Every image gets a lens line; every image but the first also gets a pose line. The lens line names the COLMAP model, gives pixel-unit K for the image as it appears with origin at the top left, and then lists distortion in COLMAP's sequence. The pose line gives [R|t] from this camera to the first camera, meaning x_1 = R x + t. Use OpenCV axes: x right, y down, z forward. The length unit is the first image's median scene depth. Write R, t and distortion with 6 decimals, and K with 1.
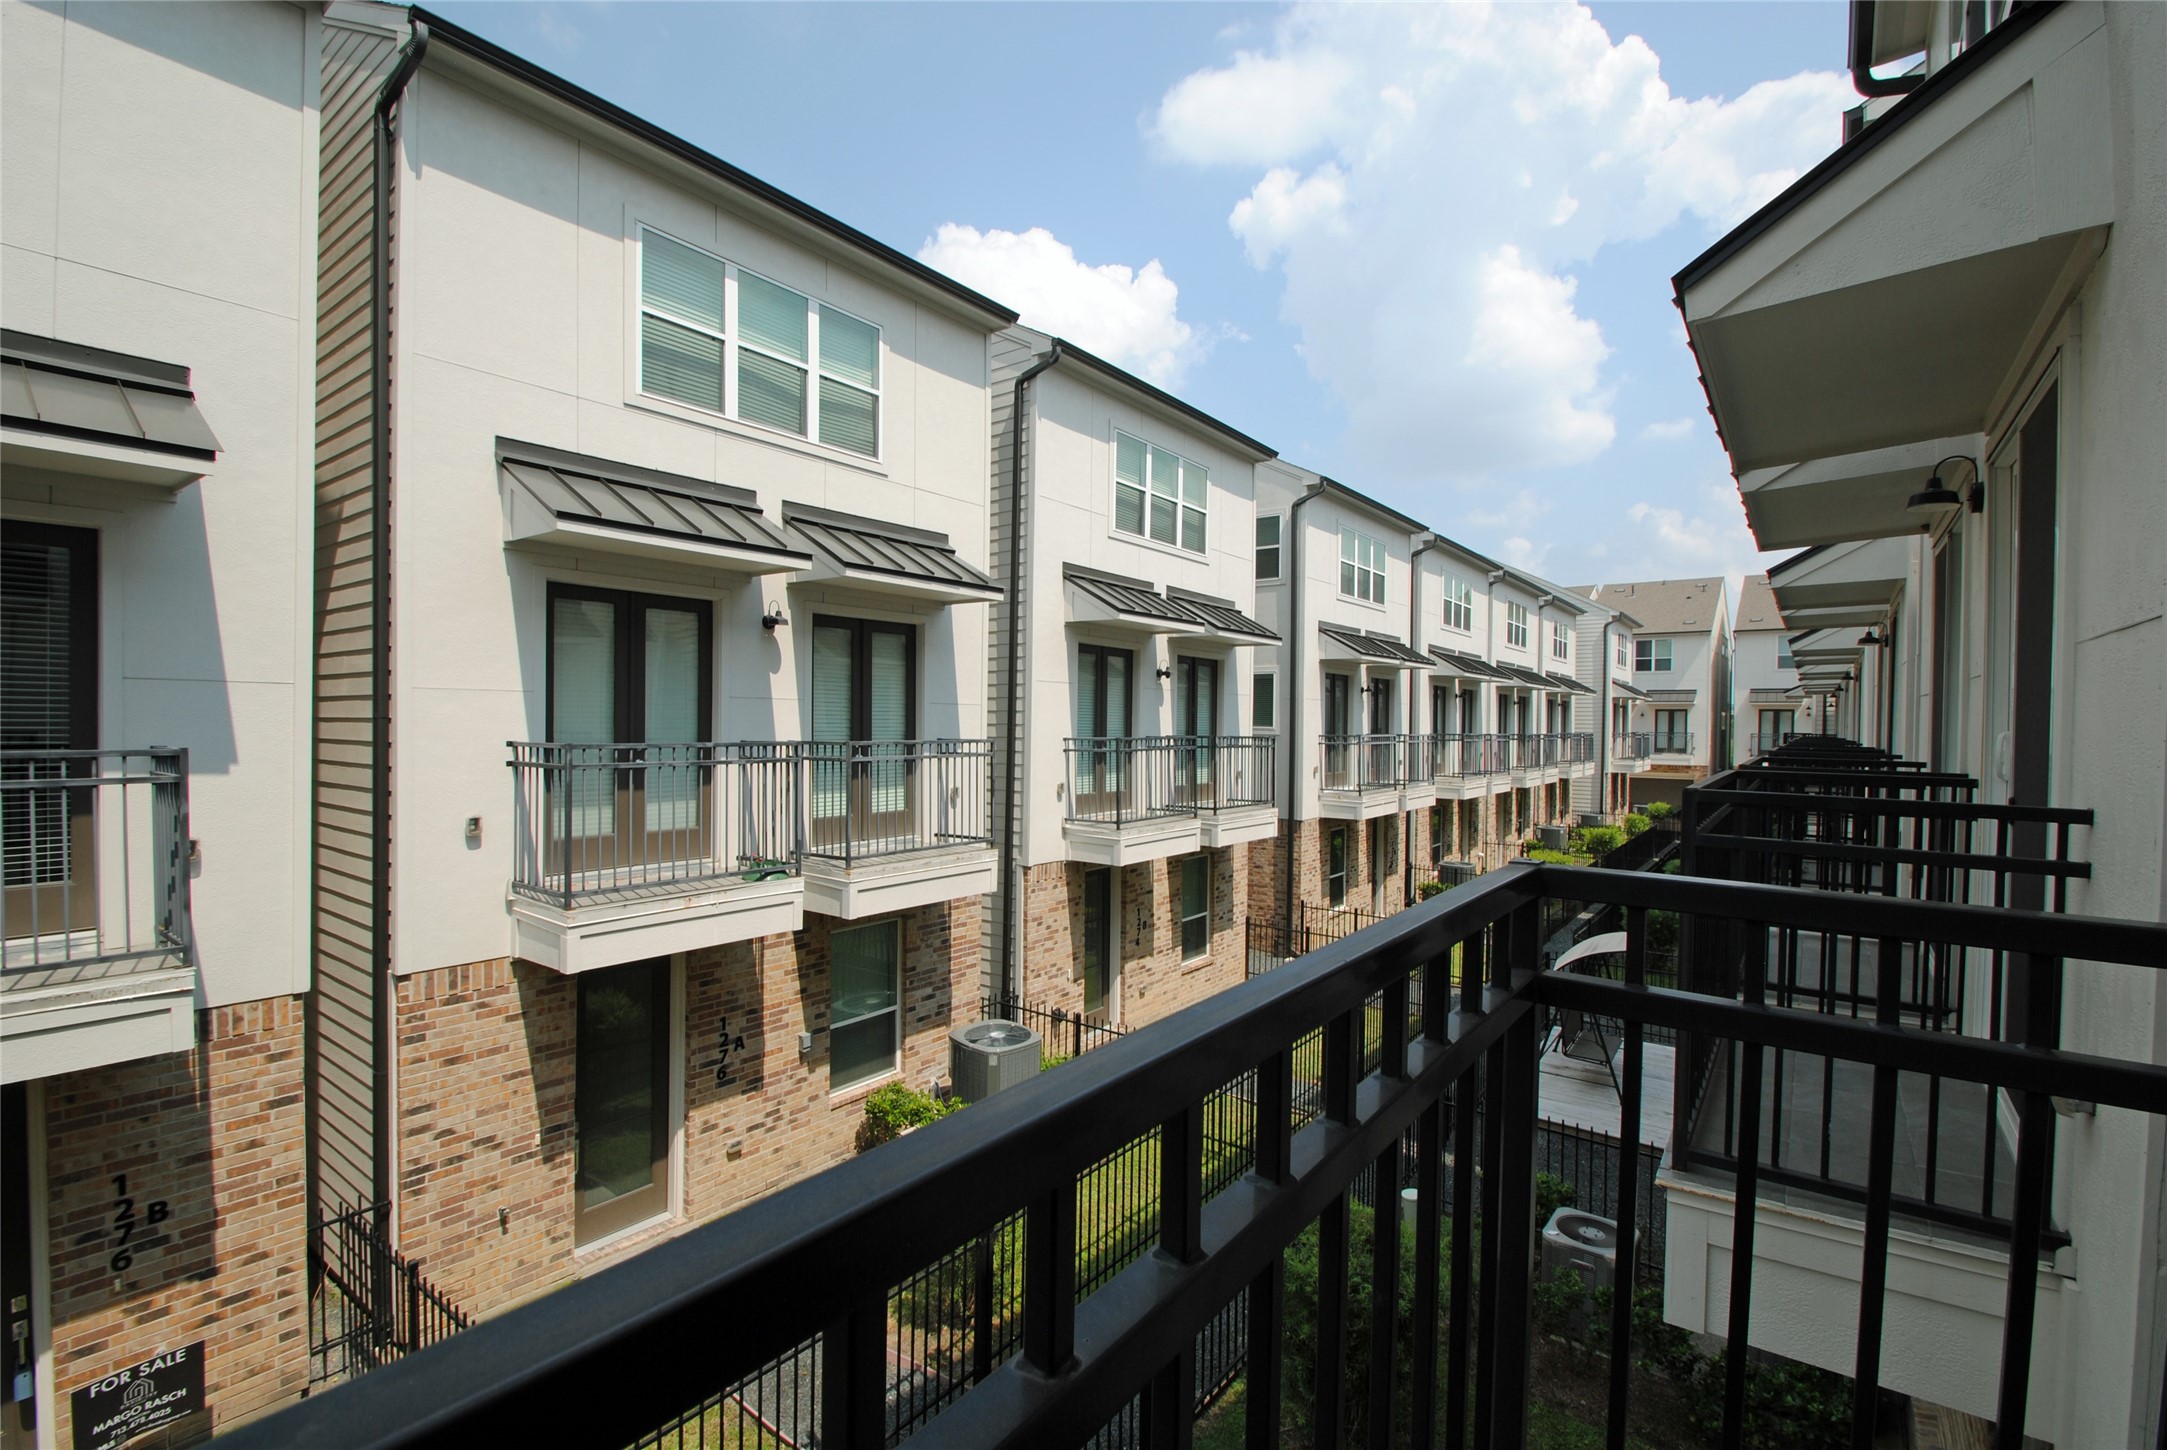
lens RADIAL K [[952.8, 0, 1091.0], [0, 952.8, 731.5], [0, 0, 1]] dist [0.010714, -0.013322]
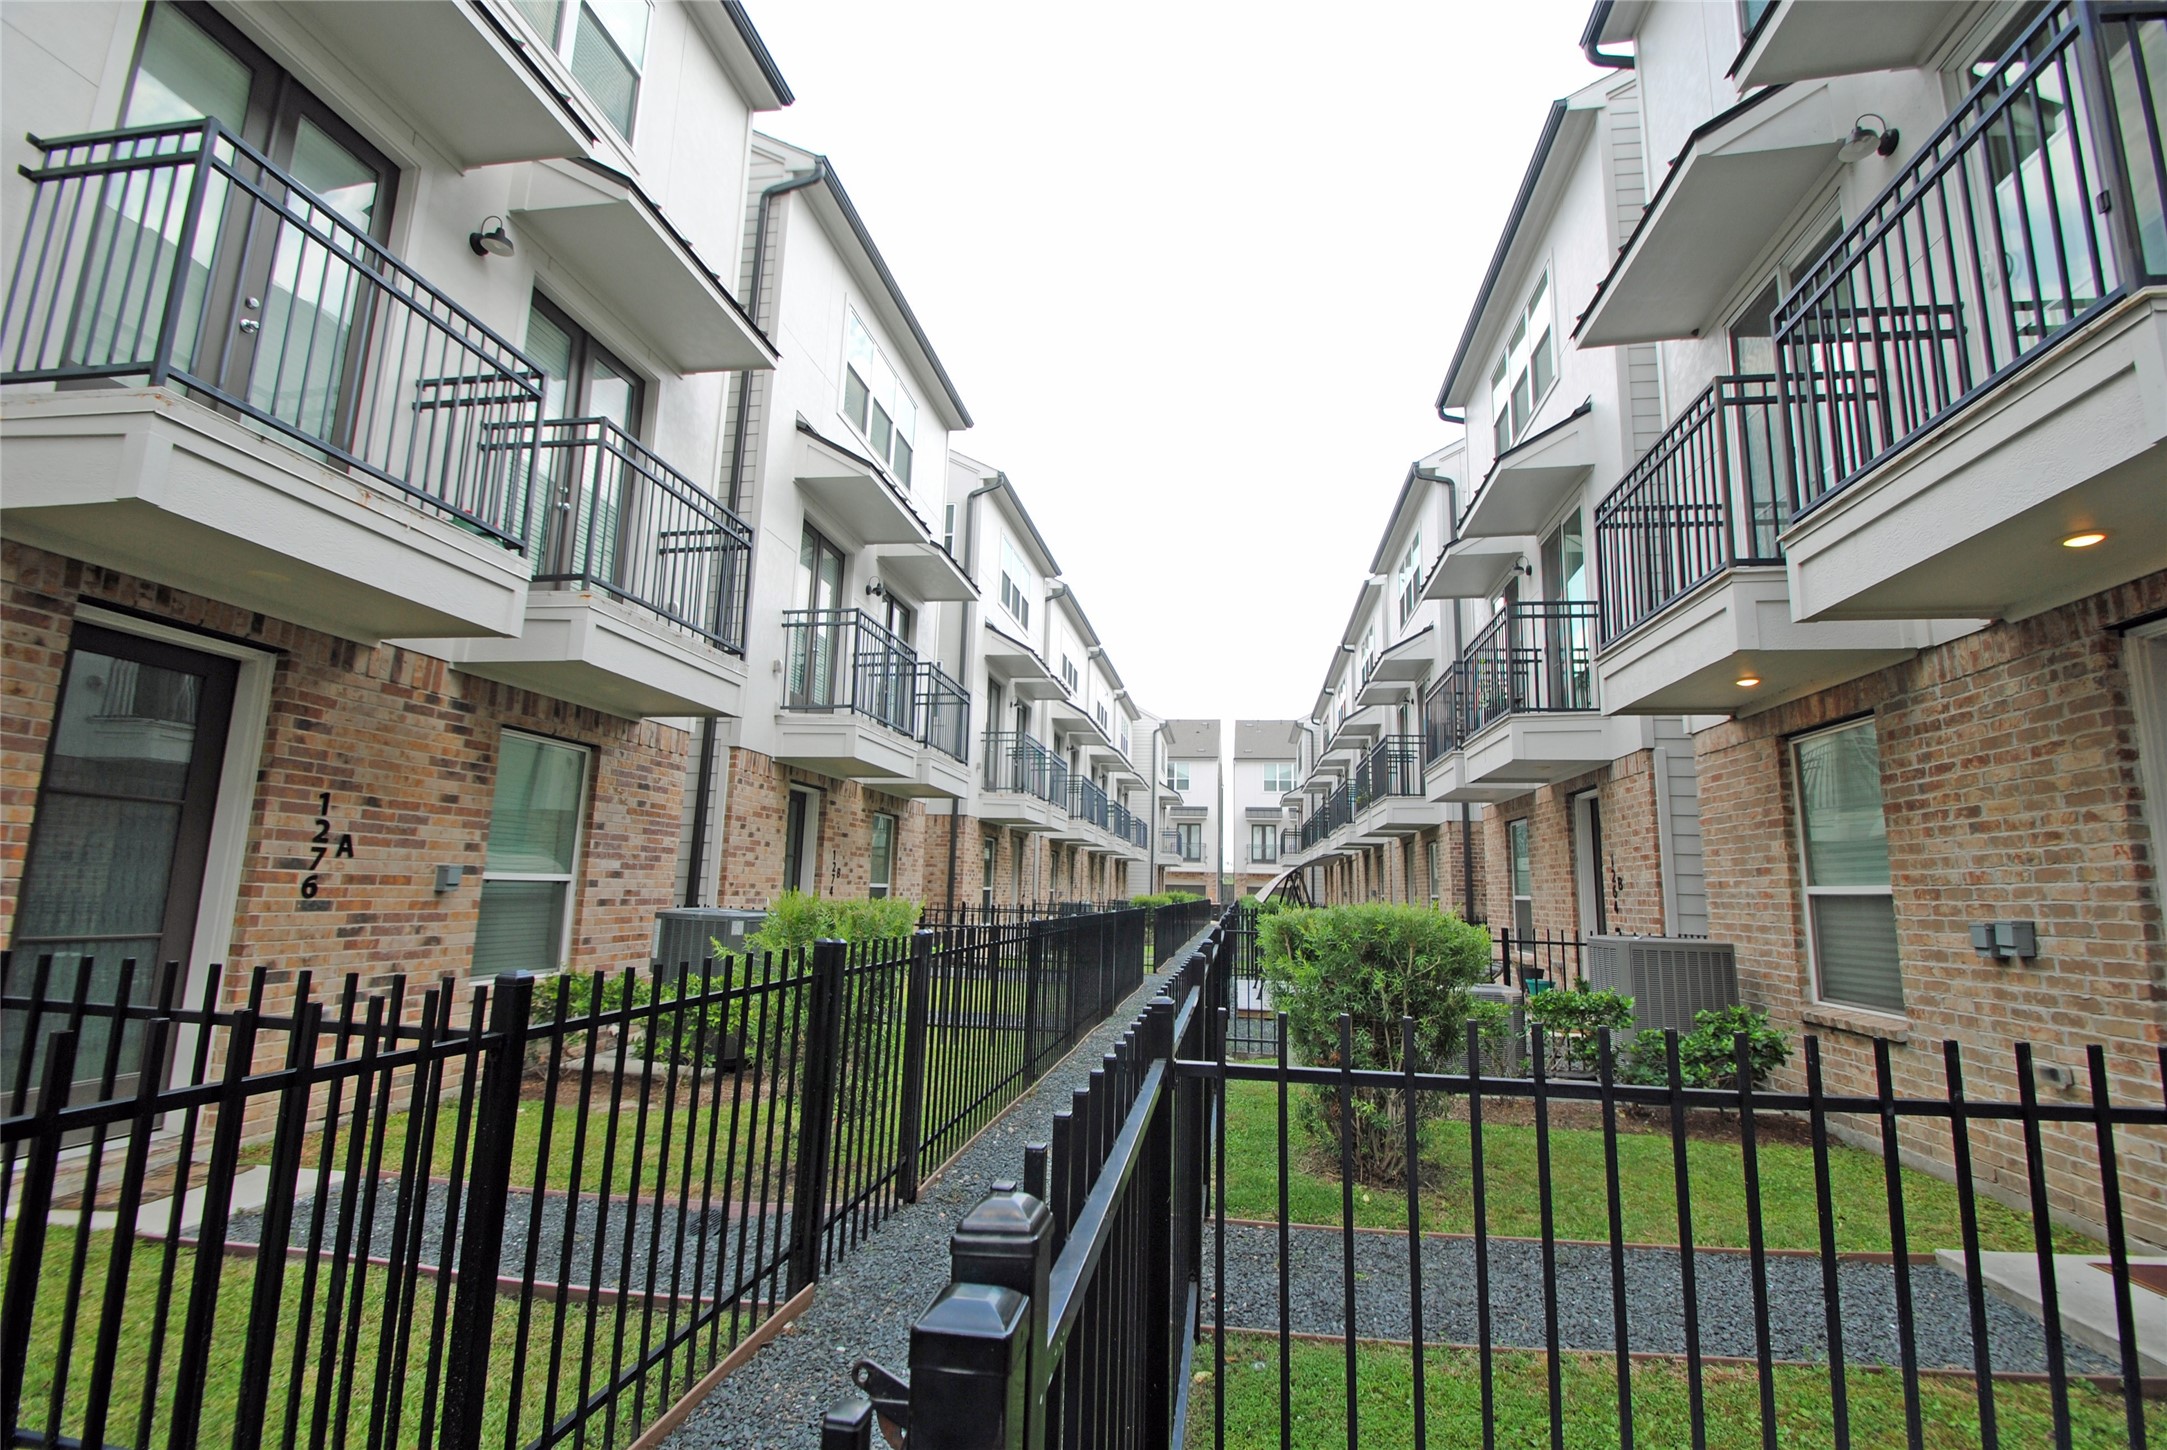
lens RADIAL K [[952.8, 0, 1084.1], [0, 952.8, 730.7], [0, 0, 1]] dist [0.010714, -0.013322]
pose [[0.882943, 0.092356, 0.460306, -0.200777], [-0.015924, 0.985787, -0.167244, 0.289764], [-0.469210, 0.140337, 0.871864, 0.205724]]
